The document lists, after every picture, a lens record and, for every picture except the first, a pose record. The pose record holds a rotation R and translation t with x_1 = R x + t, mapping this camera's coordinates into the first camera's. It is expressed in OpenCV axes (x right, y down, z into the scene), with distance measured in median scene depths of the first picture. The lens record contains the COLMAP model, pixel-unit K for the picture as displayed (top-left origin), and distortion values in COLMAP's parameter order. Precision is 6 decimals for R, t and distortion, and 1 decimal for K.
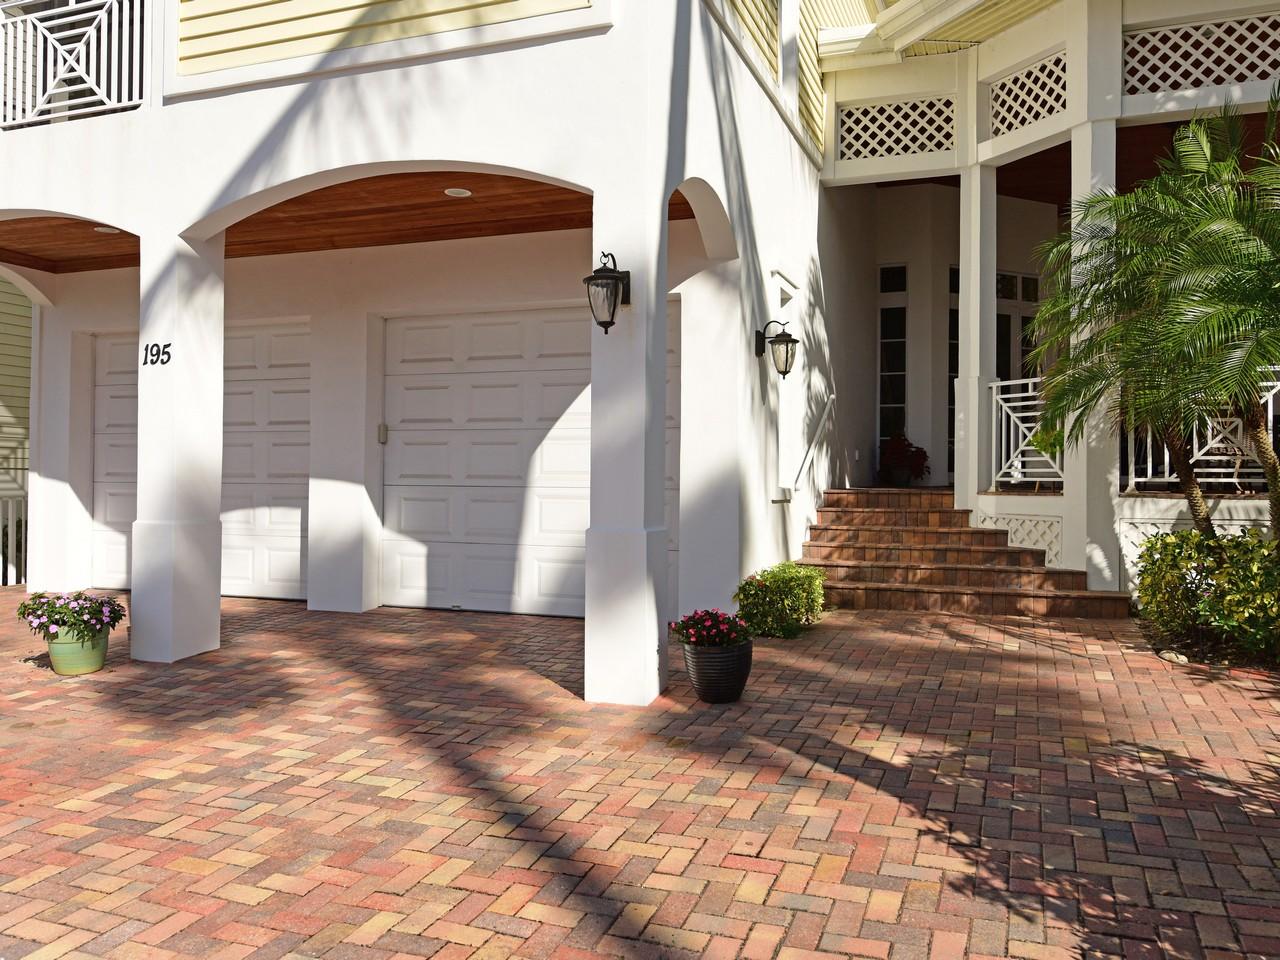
lens RADIAL K [[1009.4, 0, 640.0], [0, 1009.4, 480.0], [0, 0, 1]] dist [-0.005336, -0.000635]
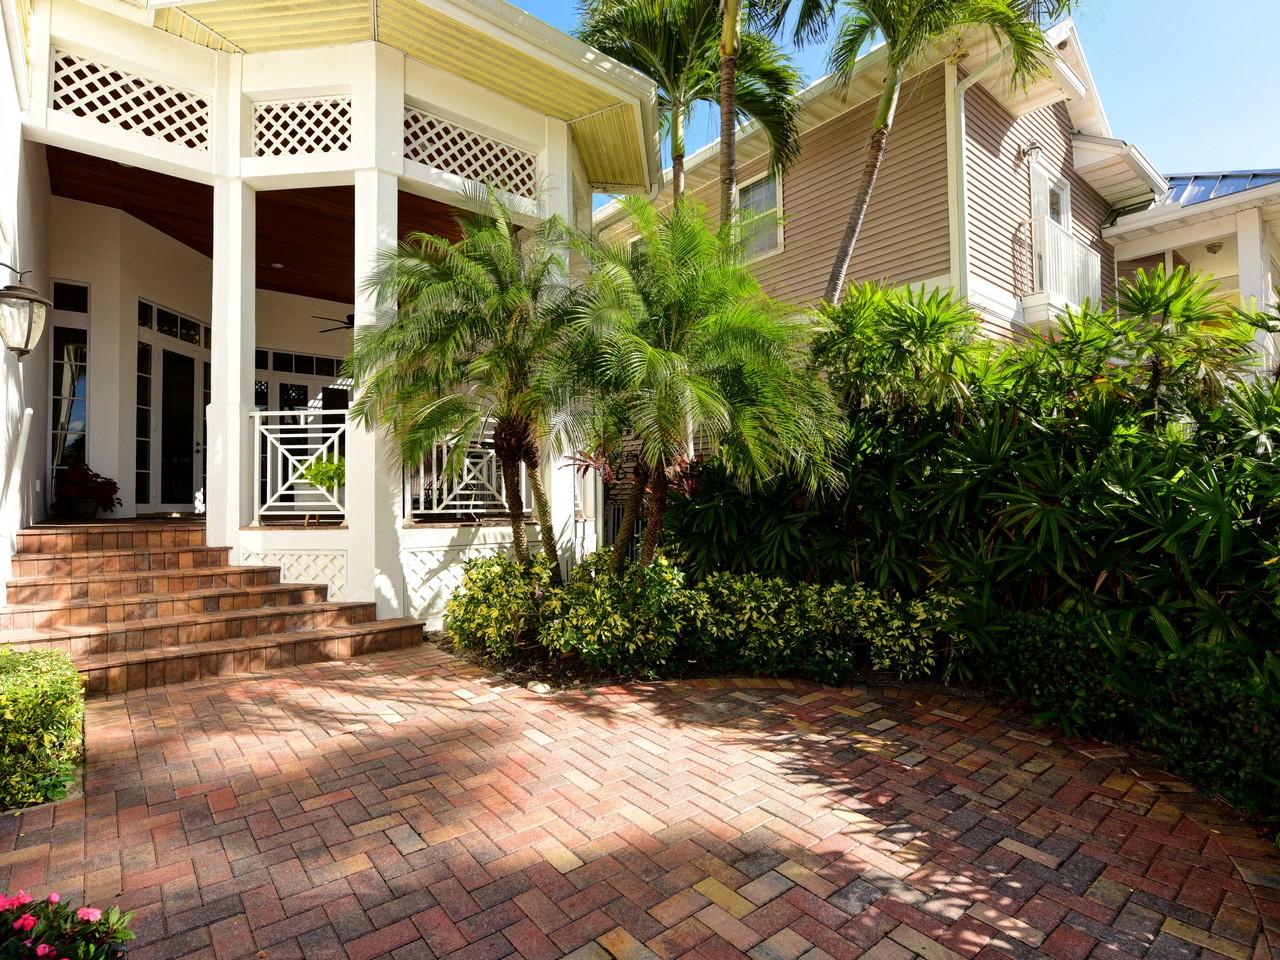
lens RADIAL K [[655.4, 0, 596.5], [0, 655.4, 487.4], [0, 0, 1]] dist [-0.017356, -0.001809]
pose [[0.514585, 0.006719, 0.857413, -0.011896], [0.009531, 0.999863, -0.013556, -0.013979], [-0.857387, 0.015147, 0.514450, 0.416888]]
